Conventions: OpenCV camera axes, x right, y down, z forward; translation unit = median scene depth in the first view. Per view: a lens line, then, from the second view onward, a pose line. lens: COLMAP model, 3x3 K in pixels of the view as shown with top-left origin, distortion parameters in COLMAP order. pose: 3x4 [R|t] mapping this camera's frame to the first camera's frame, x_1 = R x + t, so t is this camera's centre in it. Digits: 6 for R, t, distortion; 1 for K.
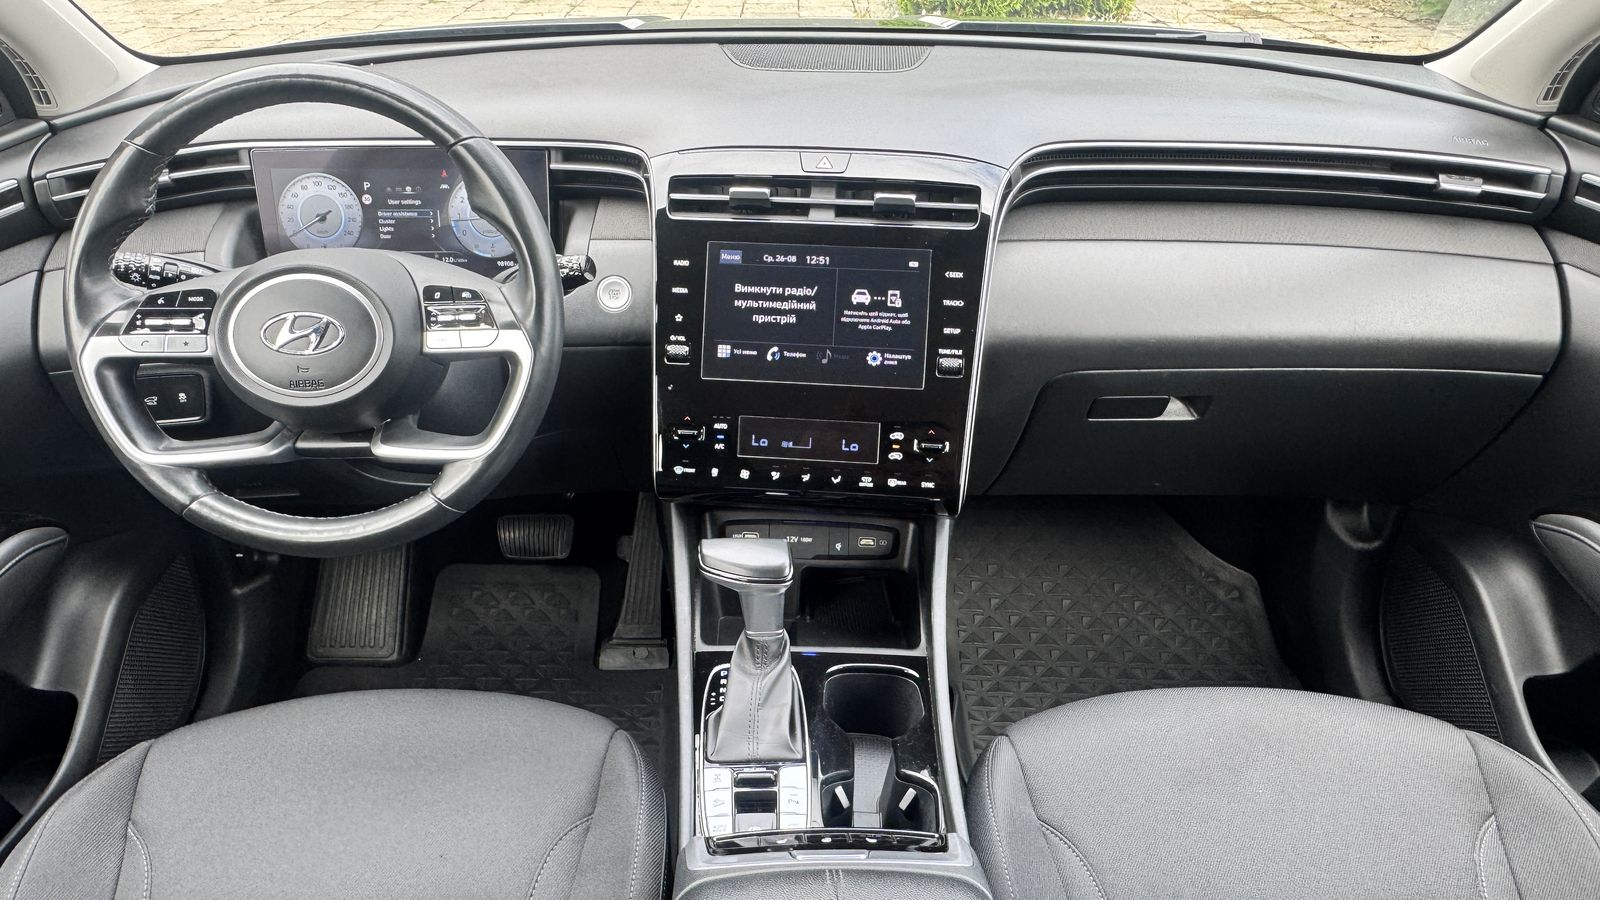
lens RADIAL K [[1085.7, 0, 789.3], [0, 1085.7, 493.5], [0, 0, 1]] dist [-0.003720, 0.001548]
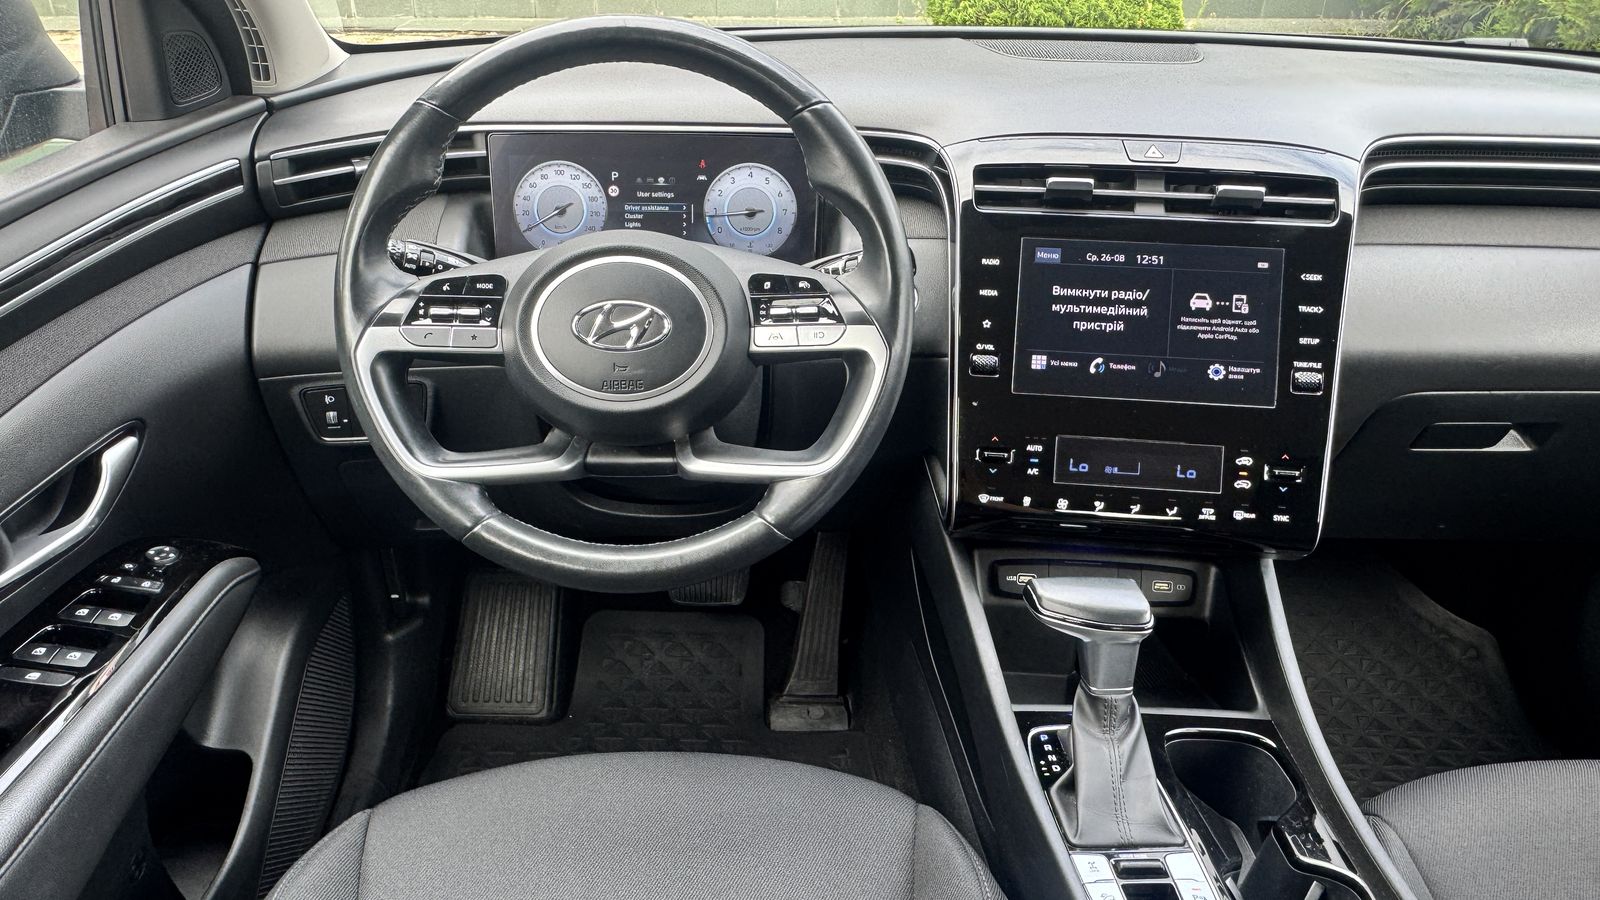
lens RADIAL K [[1097.4, 0, 772.2], [0, 1097.4, 474.7], [0, 0, 1]] dist [-0.004381, -0.001406]
pose [[0.999940, 0.010954, -0.000456, -0.274873], [-0.010960, 0.997604, -0.068312, 0.021359], [-0.000293, 0.068313, 0.997664, 0.129948]]
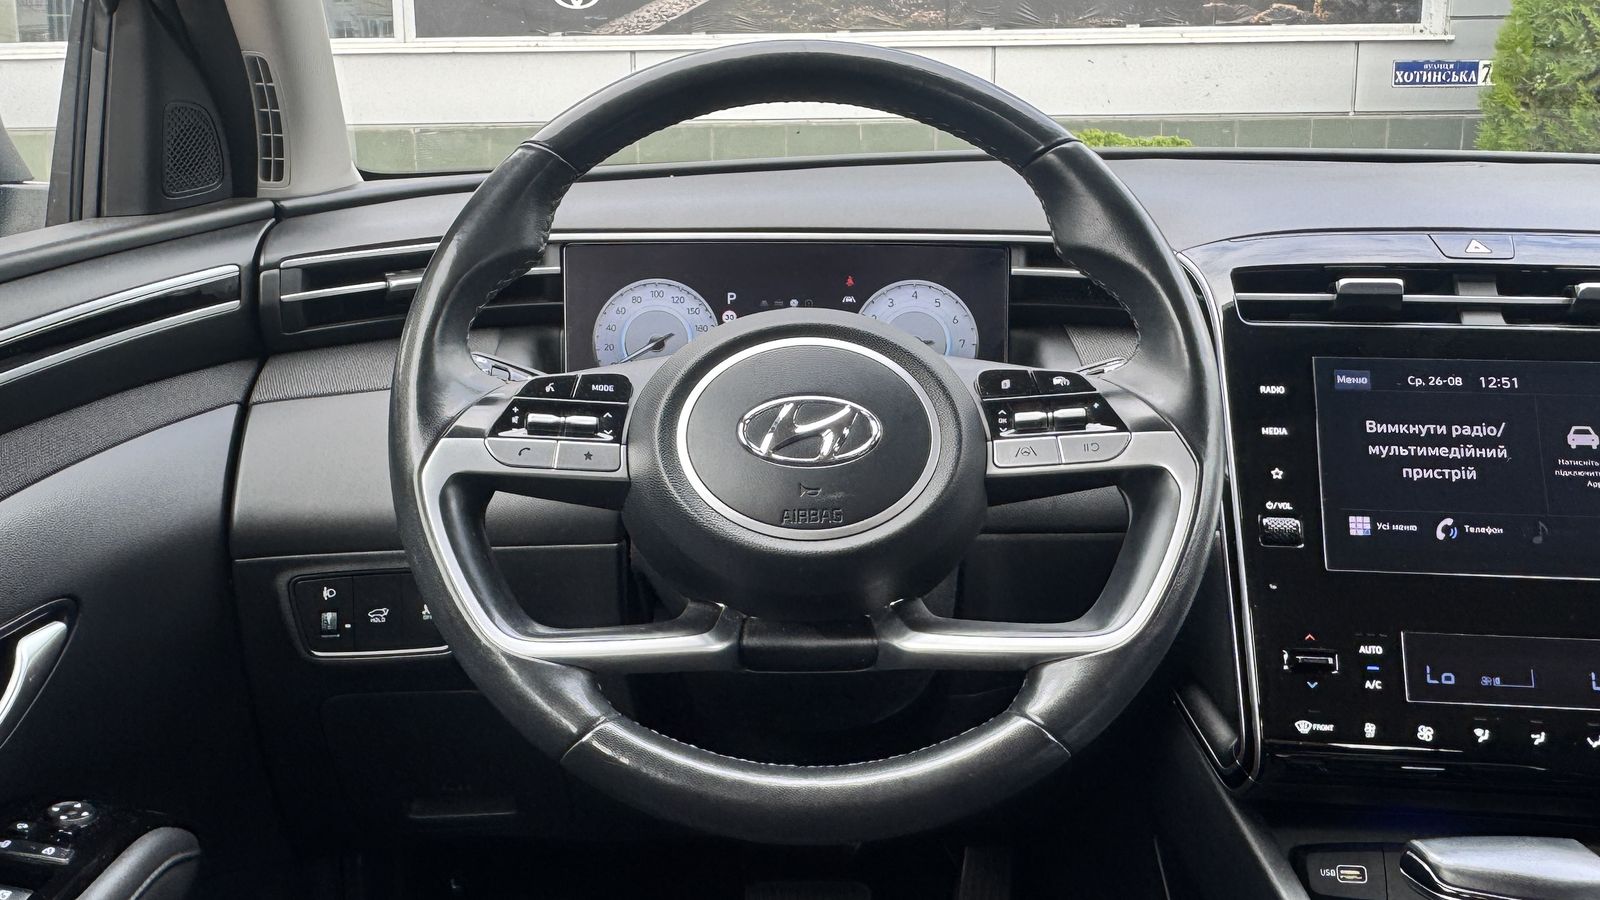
lens RADIAL K [[1424.9, 0, 741.8], [0, 1424.9, 419.5], [0, 0, 1]] dist [-0.004622, -0.000727]
pose [[0.999880, 0.001254, -0.015430, -0.394631], [-0.006752, 0.932251, -0.361750, 0.102996], [0.013931, 0.361811, 0.932147, 0.238632]]
